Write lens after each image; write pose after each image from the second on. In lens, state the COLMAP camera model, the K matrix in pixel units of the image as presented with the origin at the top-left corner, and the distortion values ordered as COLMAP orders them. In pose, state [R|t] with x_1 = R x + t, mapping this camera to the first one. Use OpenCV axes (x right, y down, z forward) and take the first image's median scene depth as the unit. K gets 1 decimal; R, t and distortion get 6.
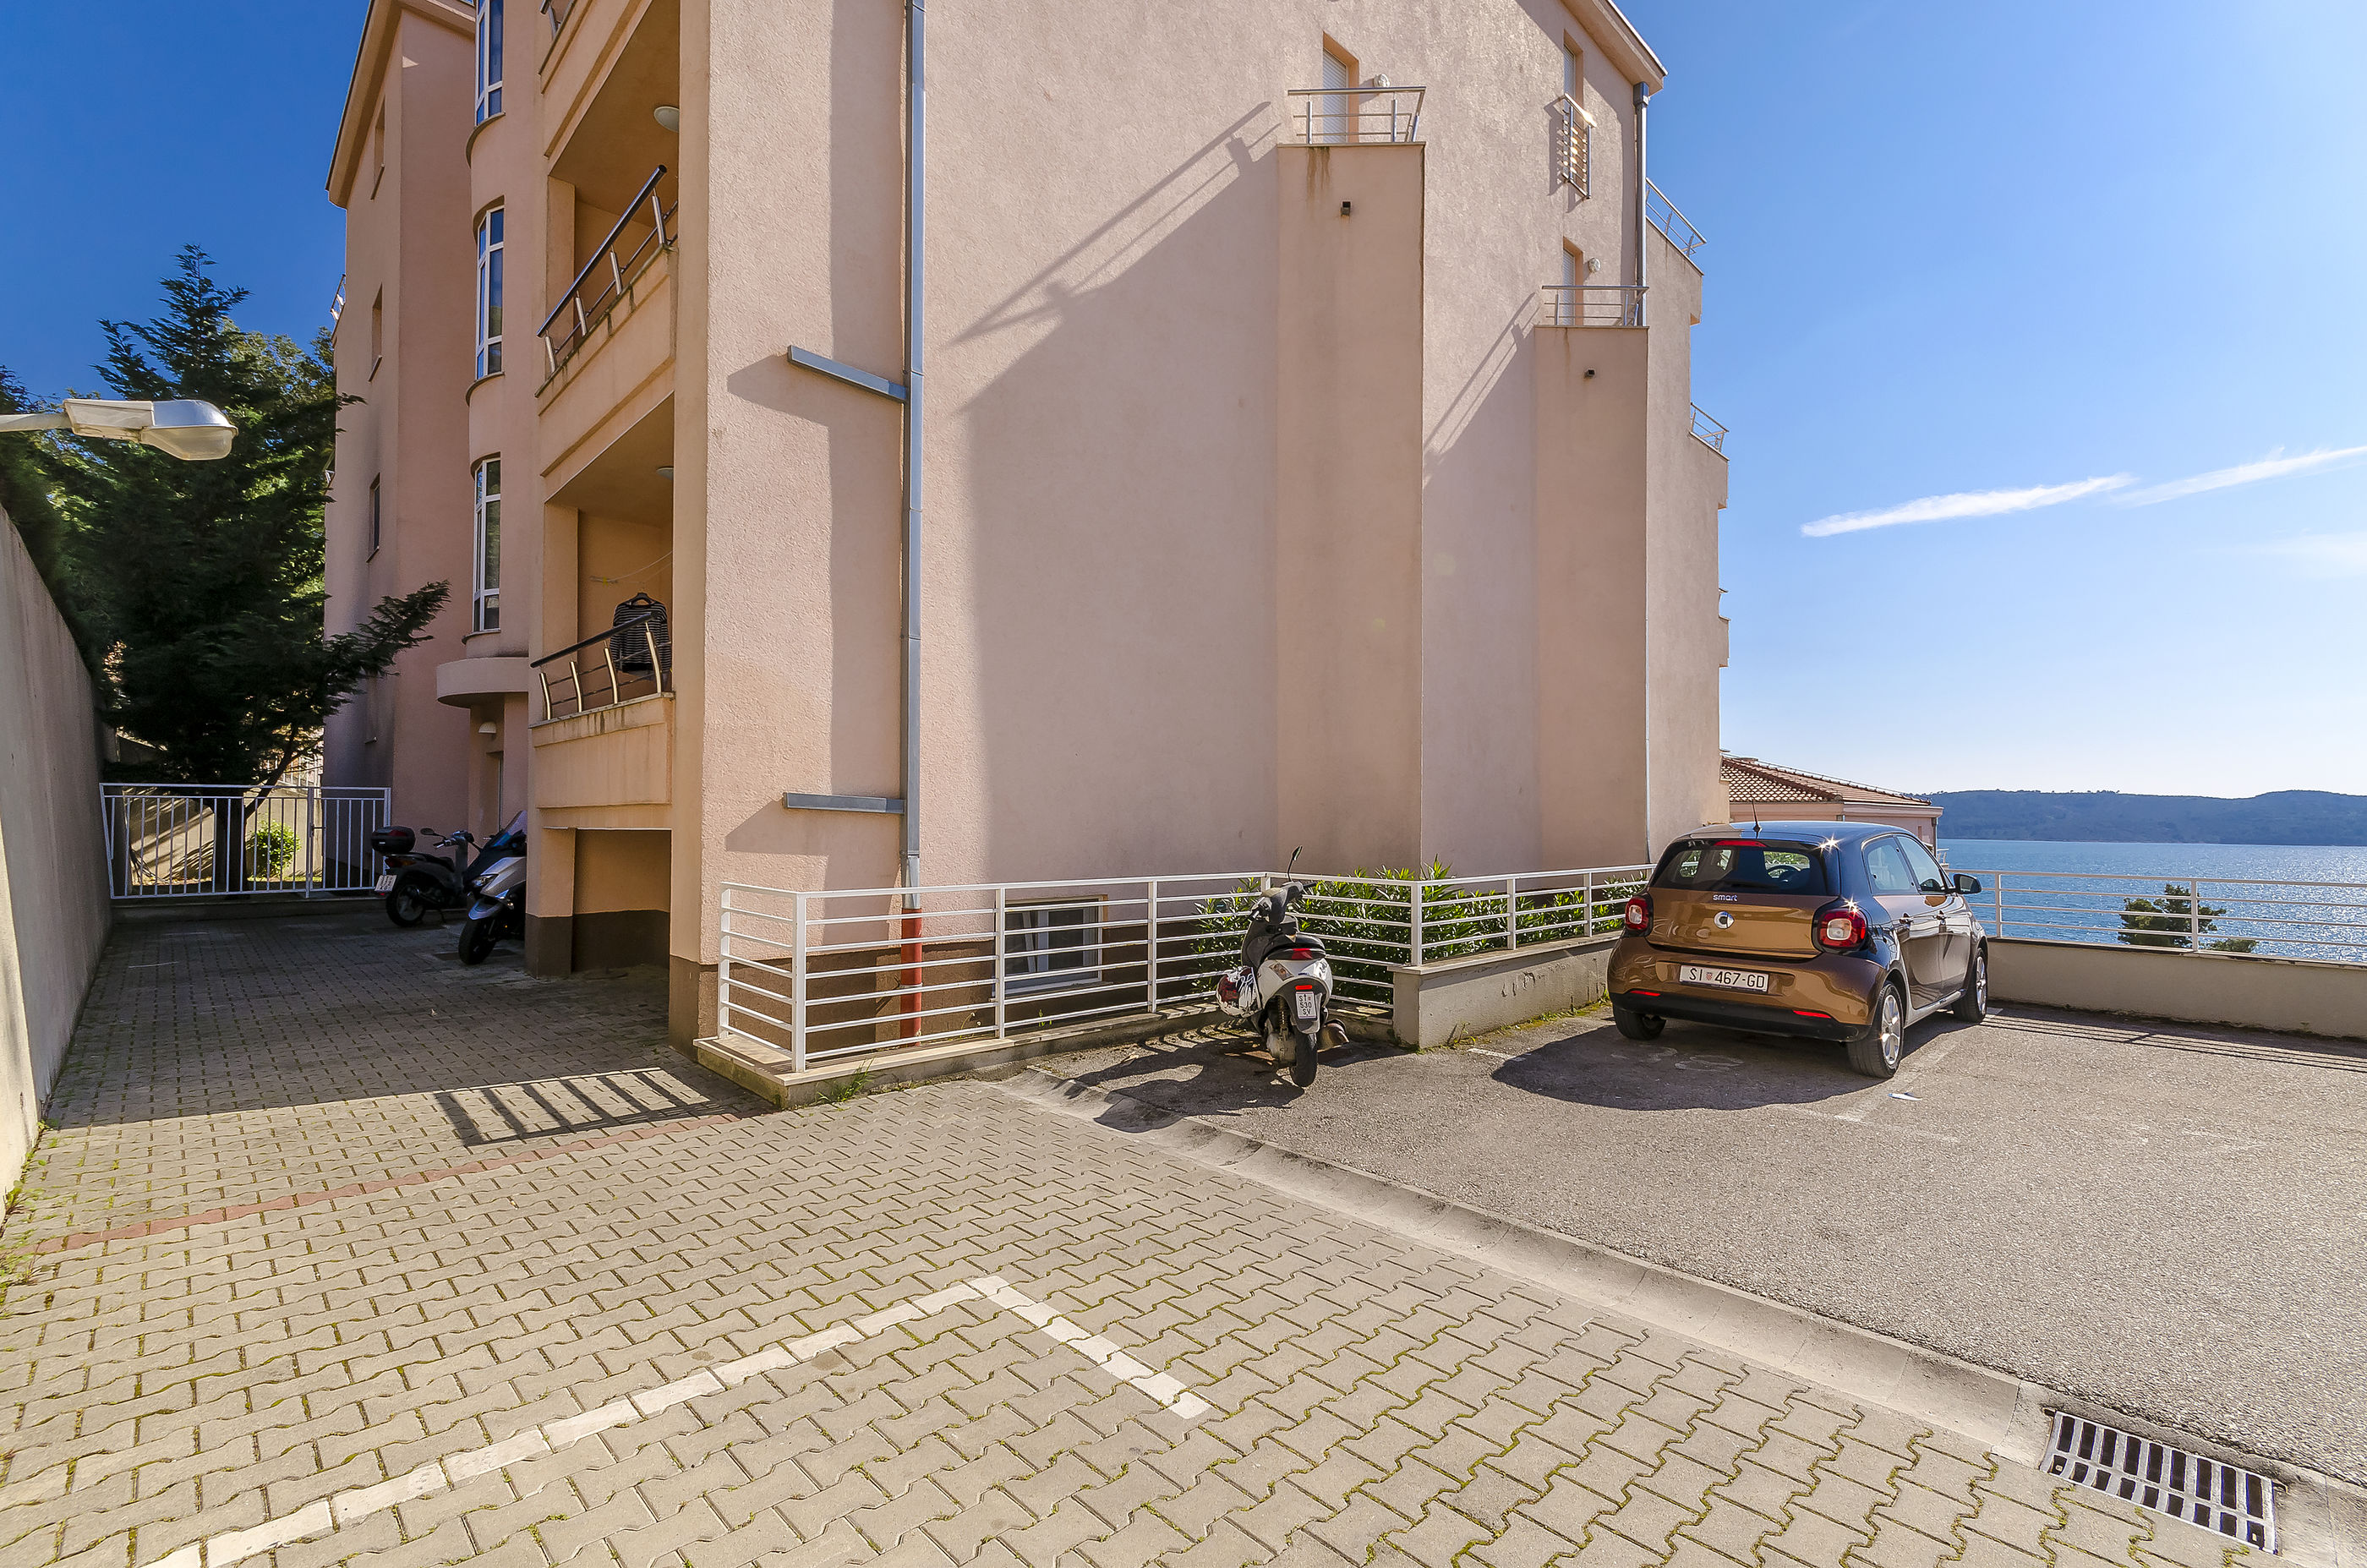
lens RADIAL K [[1025.4, 0, 1187.4], [0, 1025.4, 802.8], [0, 0, 1]] dist [0.011224, 0.000456]
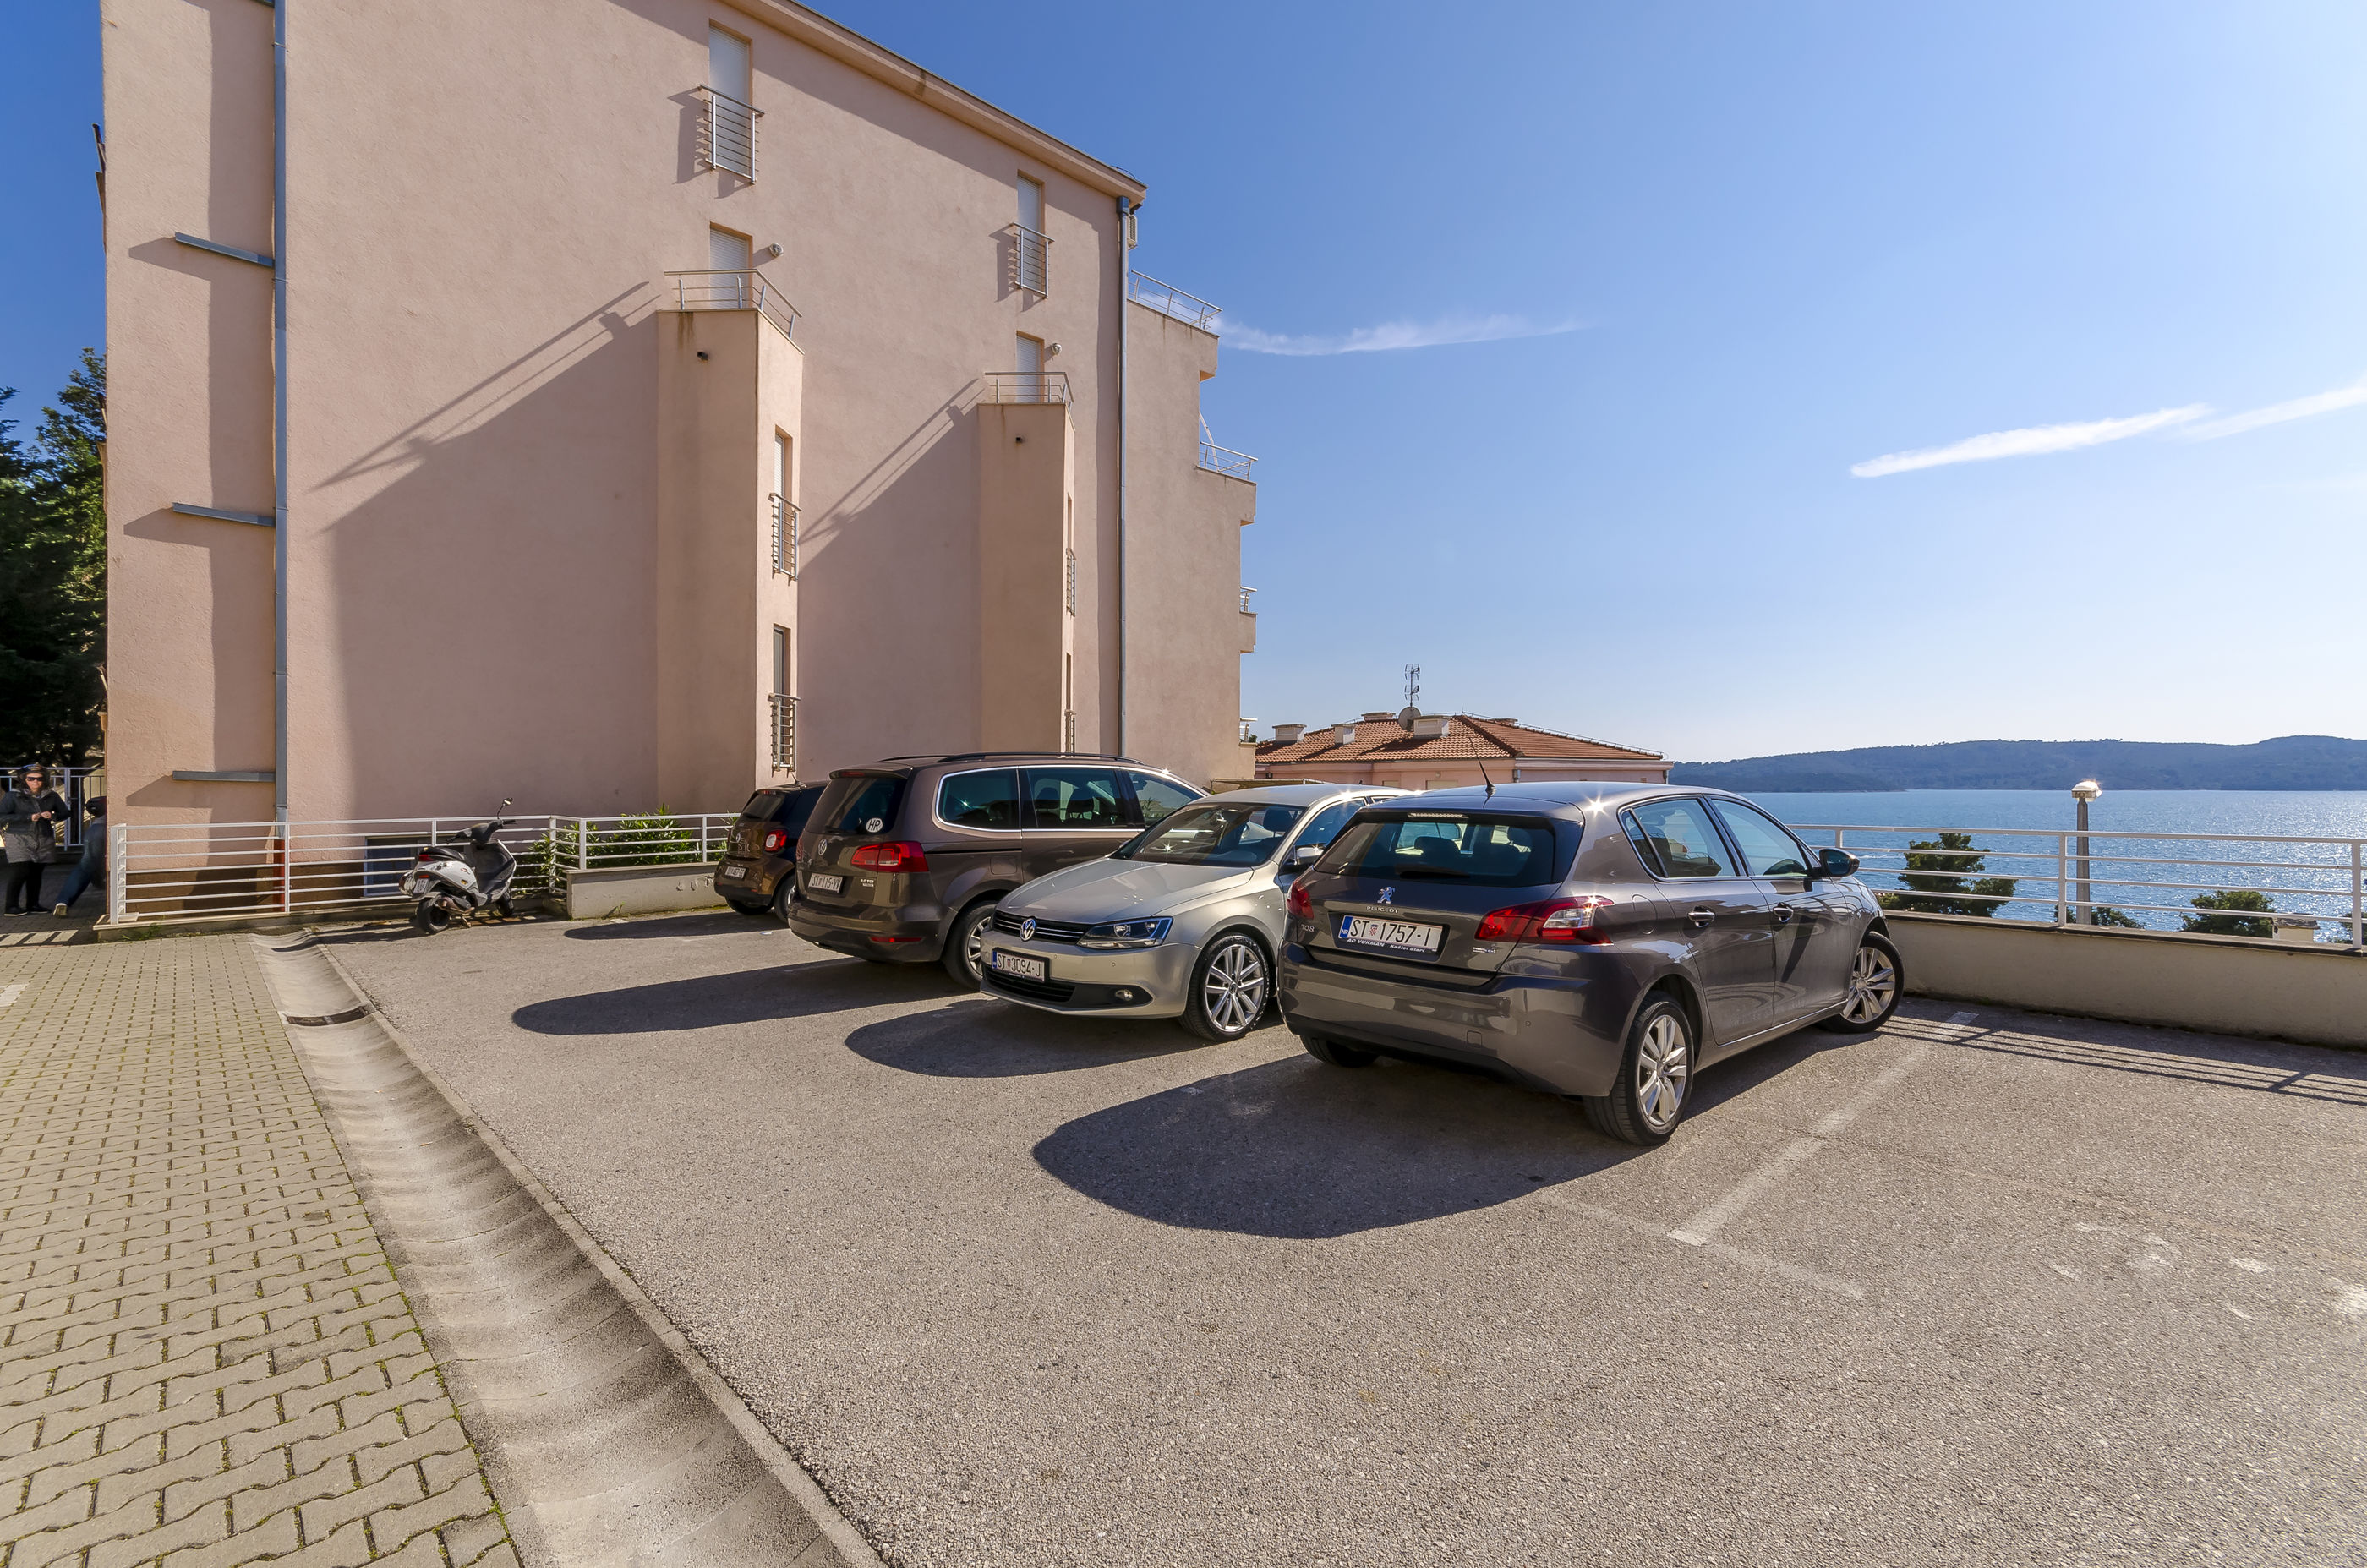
lens RADIAL K [[1032.9, 0, 1192.3], [0, 1032.9, 780.8], [0, 0, 1]] dist [0.007891, 0.000034]
pose [[0.999837, -0.016466, -0.007401, 0.997013], [0.016568, 0.999766, 0.013941, 0.008239], [0.007169, -0.014061, 0.999875, -0.533611]]
